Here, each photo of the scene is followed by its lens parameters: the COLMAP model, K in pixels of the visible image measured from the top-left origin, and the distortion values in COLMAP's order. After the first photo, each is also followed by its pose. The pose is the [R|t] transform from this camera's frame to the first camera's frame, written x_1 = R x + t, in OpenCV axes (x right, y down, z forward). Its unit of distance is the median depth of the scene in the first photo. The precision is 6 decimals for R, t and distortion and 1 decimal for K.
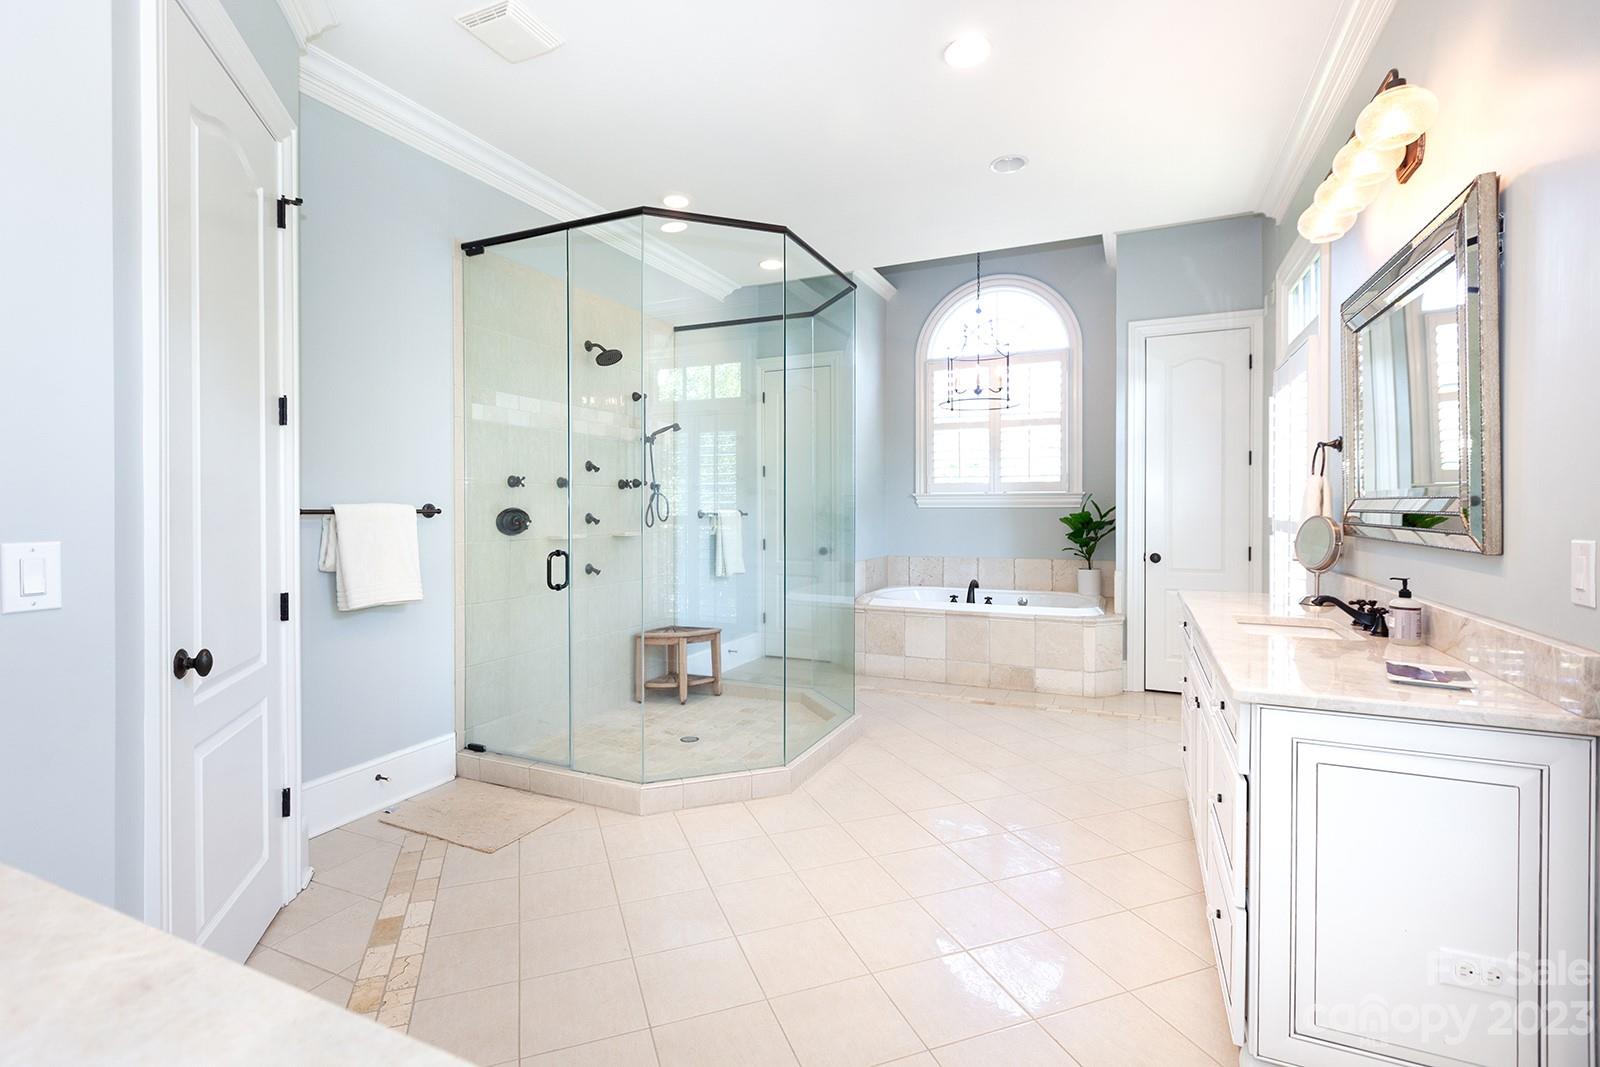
lens RADIAL K [[735.6, 0, 787.7], [0, 735.6, 520.3], [0, 0, 1]] dist [-0.000261, 0.000212]
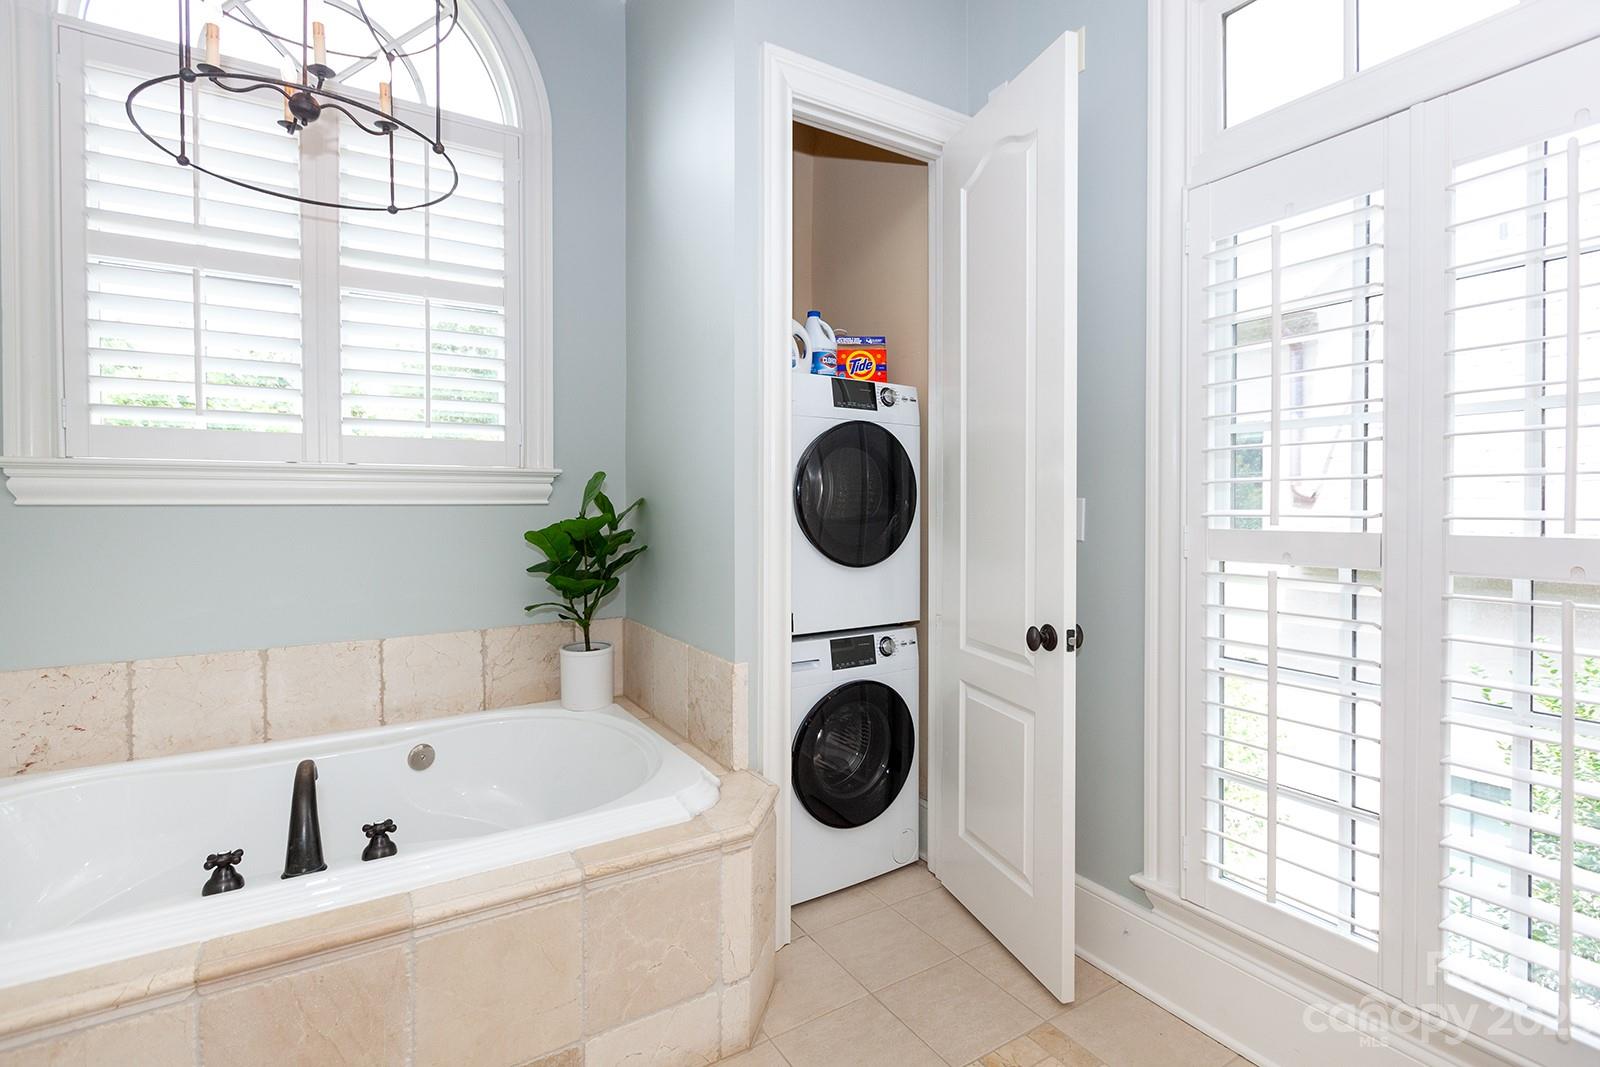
lens RADIAL K [[737.9, 0, 801.8], [0, 737.9, 508.0], [0, 0, 1]] dist [-0.000749, -0.000201]
pose [[0.549183, -0.003646, 0.835694, 0.113786], [0.011743, 0.999925, -0.003354, -0.011534], [-0.835620, 0.011655, 0.549184, 0.632278]]
